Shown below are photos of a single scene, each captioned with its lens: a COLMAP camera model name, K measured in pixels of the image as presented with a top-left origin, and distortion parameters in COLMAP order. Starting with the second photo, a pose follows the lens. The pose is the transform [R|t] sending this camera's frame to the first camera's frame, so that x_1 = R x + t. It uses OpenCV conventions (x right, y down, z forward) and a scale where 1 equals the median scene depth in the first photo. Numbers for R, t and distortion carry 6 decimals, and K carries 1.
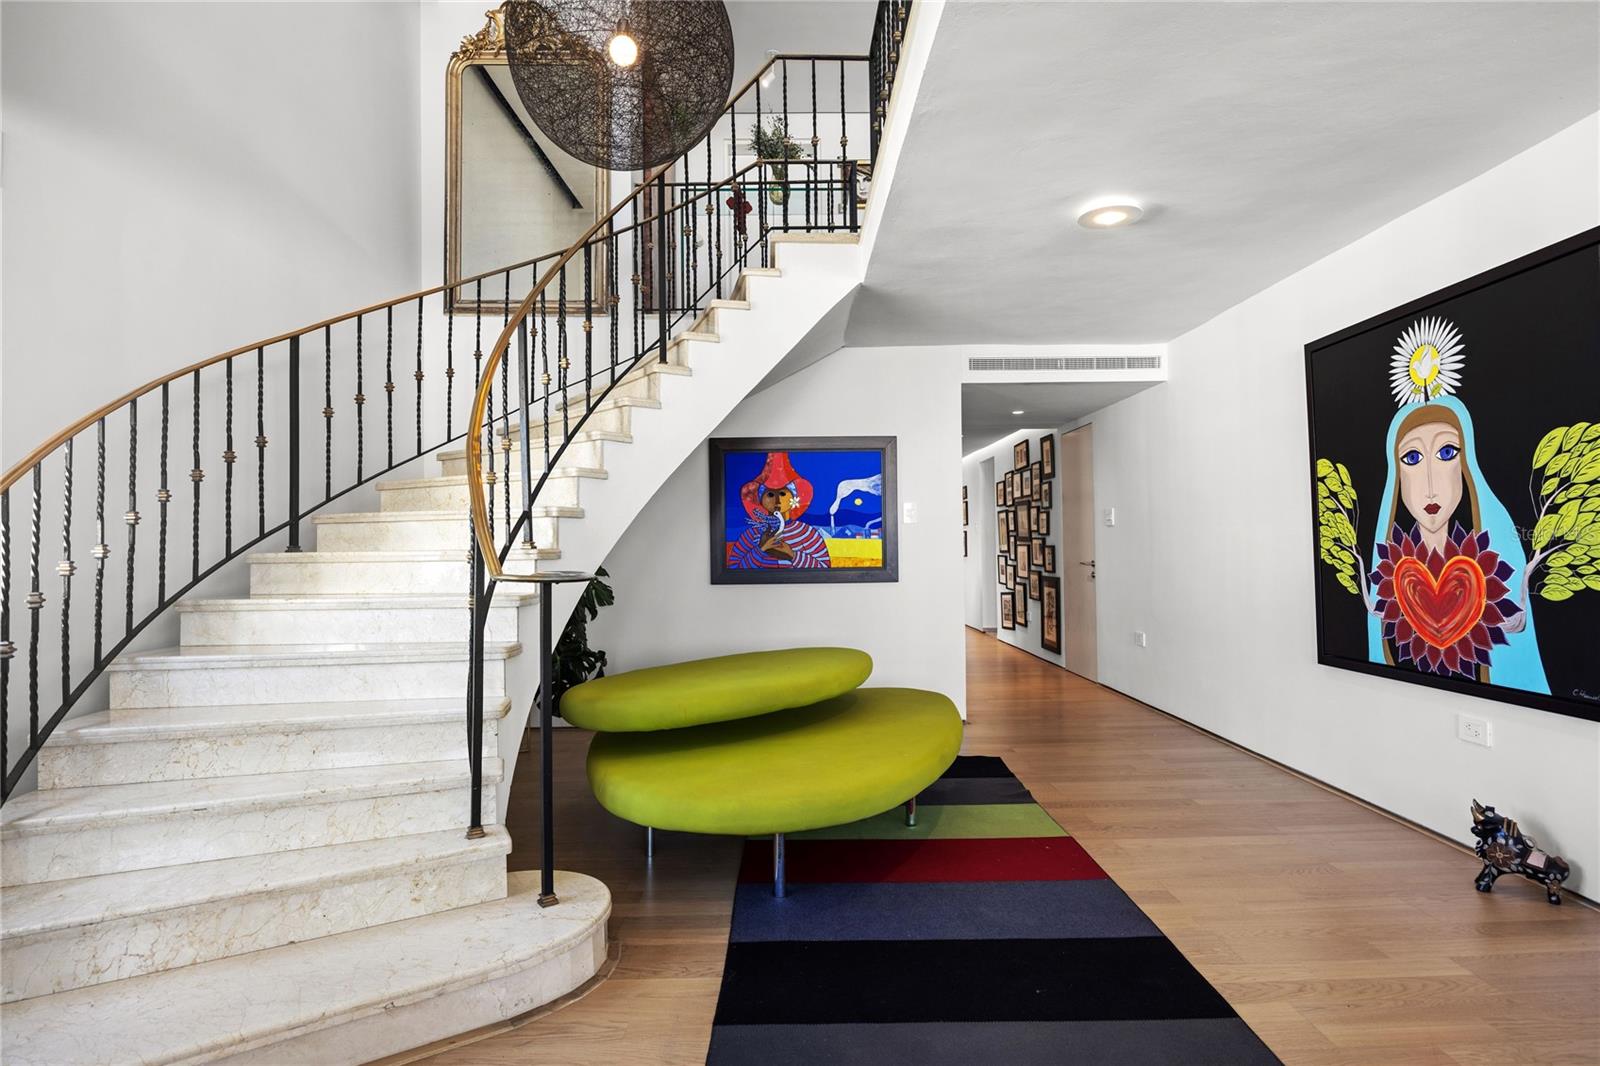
lens RADIAL K [[830.4, 0, 800.0], [0, 830.4, 533.0], [0, 0, 1]] dist [-0.001587, -0.000912]
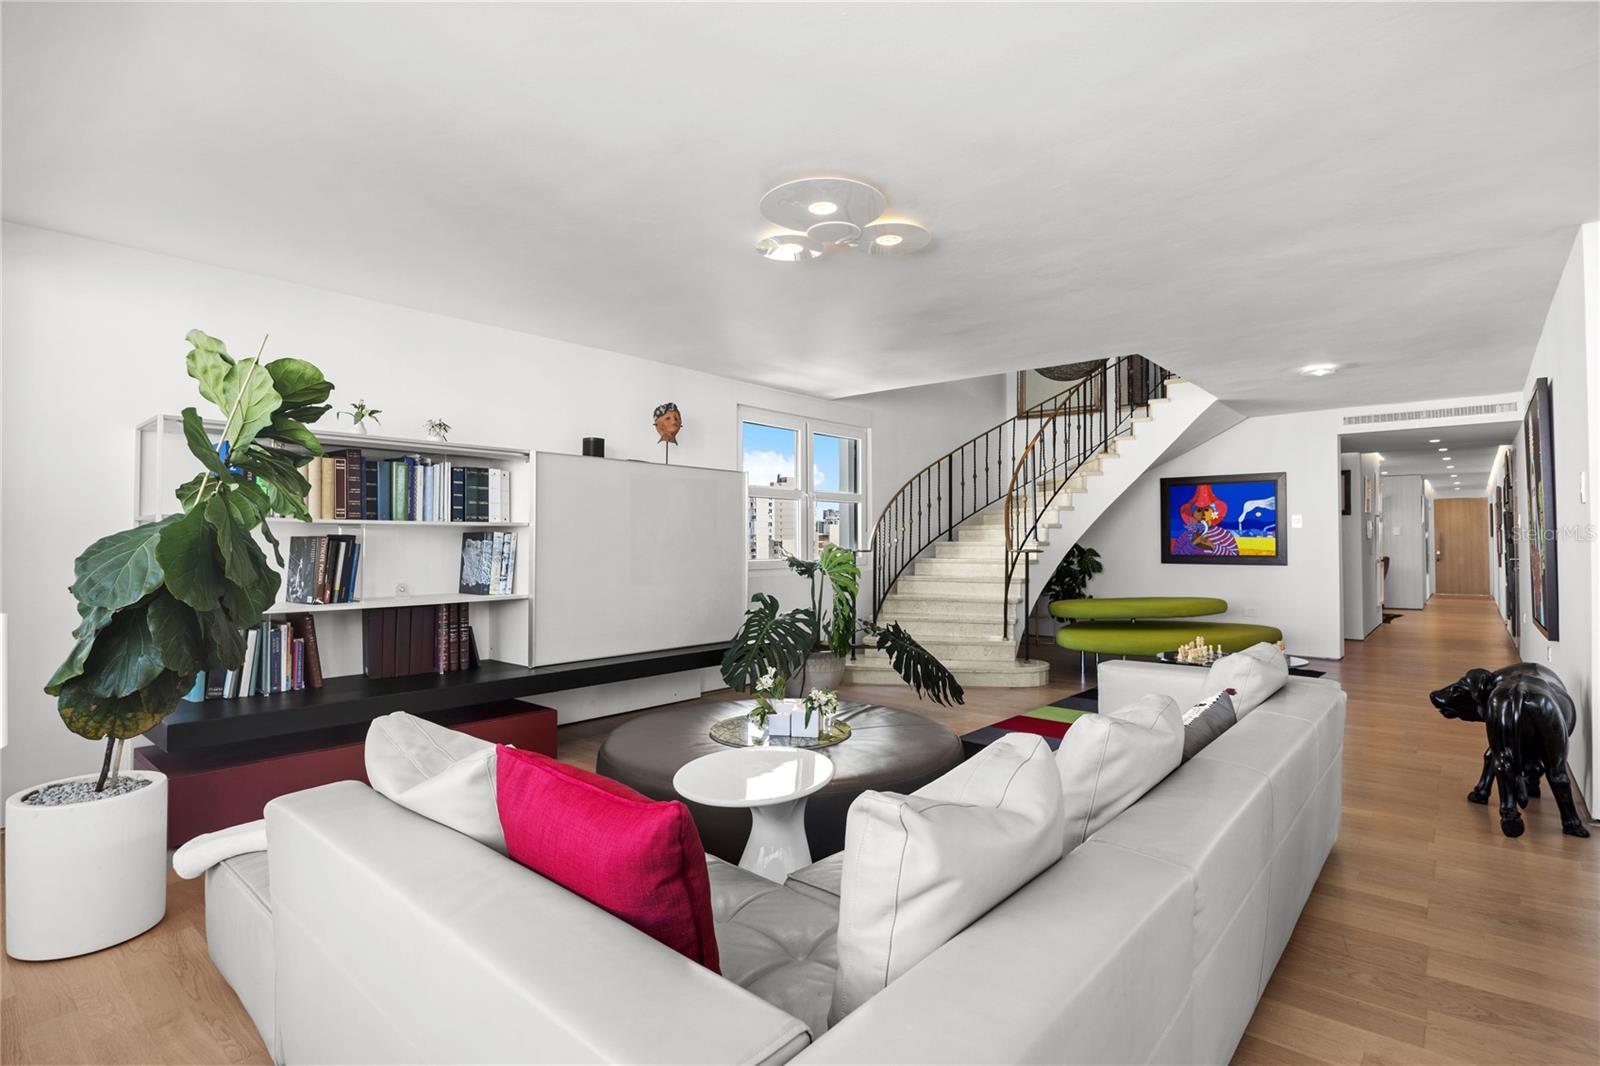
lens RADIAL K [[804.7, 0, 800.0], [0, 804.7, 533.0], [0, 0, 1]] dist [-0.001091, -0.000001]
pose [[0.745986, 0.004653, -0.665945, 0.611043], [0.000879, 0.999968, 0.007972, -0.020417], [0.665961, -0.006533, 0.745958, -1.017484]]
